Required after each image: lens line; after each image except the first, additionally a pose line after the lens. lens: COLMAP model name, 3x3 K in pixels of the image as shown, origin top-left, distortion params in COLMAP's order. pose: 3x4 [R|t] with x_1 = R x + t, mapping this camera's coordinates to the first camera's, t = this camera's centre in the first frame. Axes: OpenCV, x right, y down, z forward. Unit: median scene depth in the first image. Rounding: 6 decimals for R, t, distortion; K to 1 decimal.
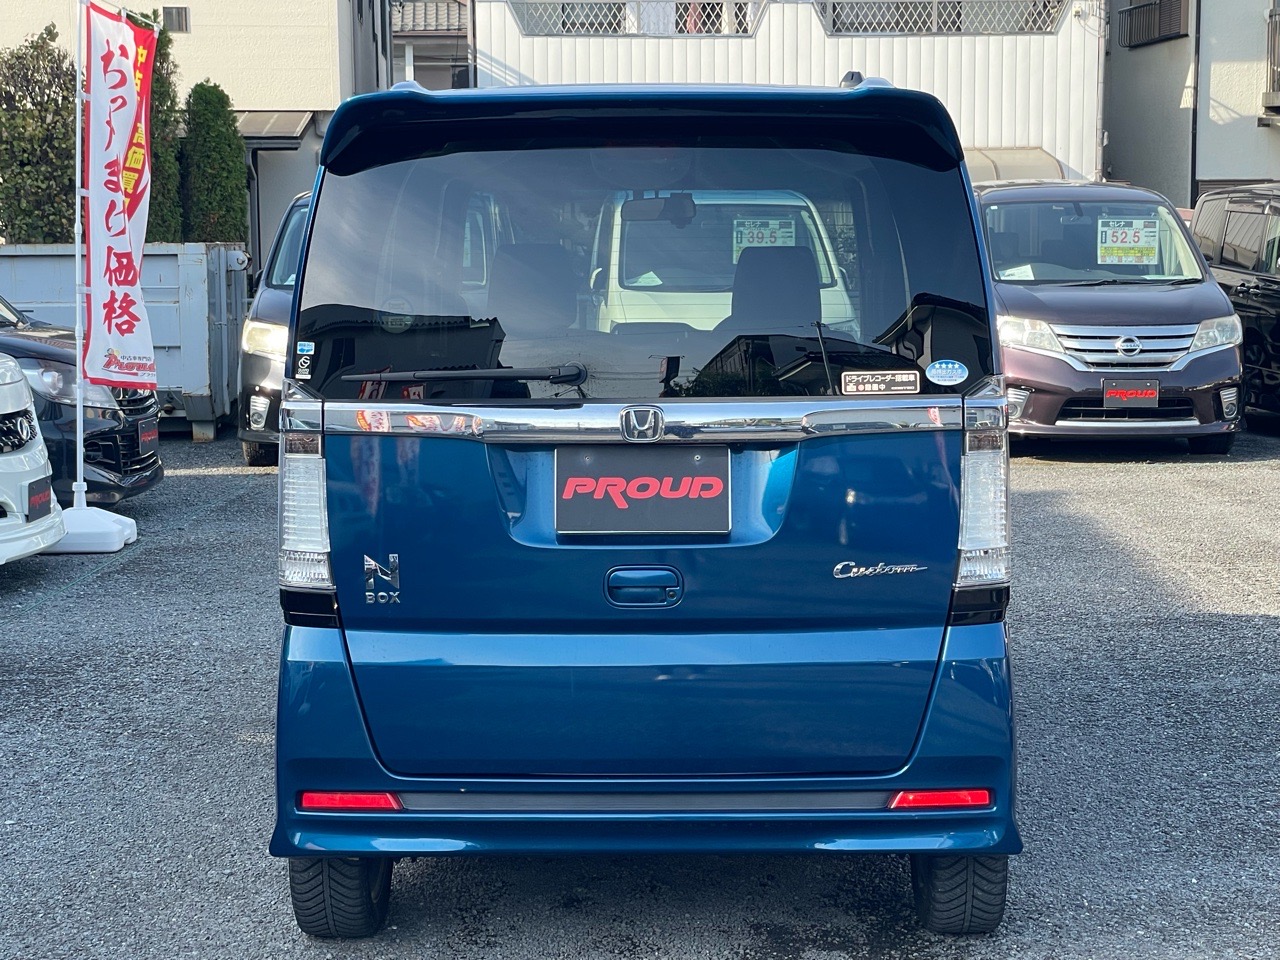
lens RADIAL K [[2314.0, 0, 640.2], [0, 2314.0, 479.8], [0, 0, 1]] dist [-0.033916, 0.000000]
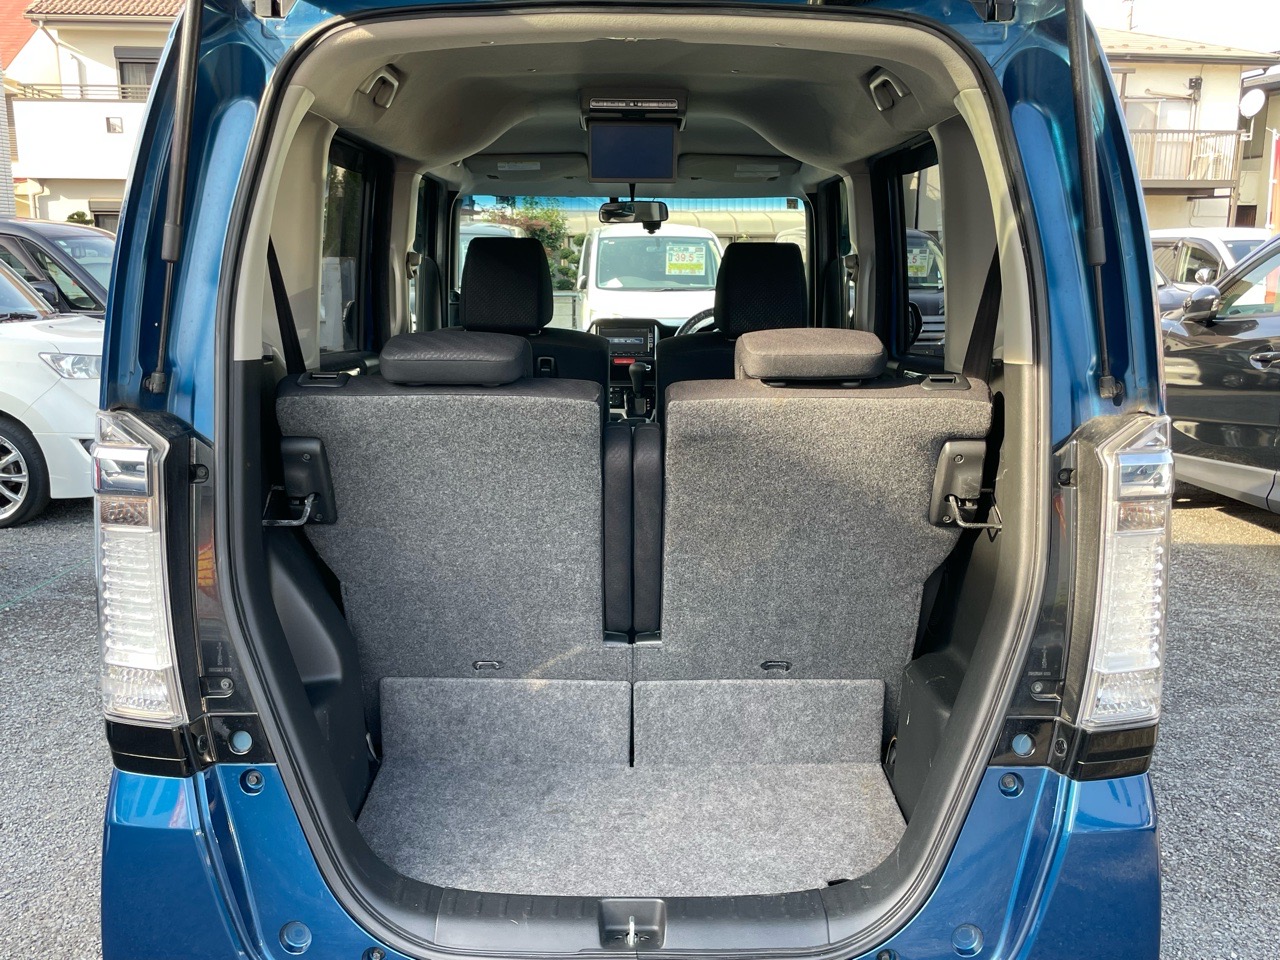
lens RADIAL K [[1117.1, 0, 639.3], [0, 1117.1, 481.0], [0, 0, 1]] dist [0.005025, 0.000233]
pose [[0.999520, 0.004636, 0.030643, -0.001810], [-0.007292, 0.996170, 0.087131, -0.017243], [-0.030122, -0.087313, 0.995725, 0.212311]]
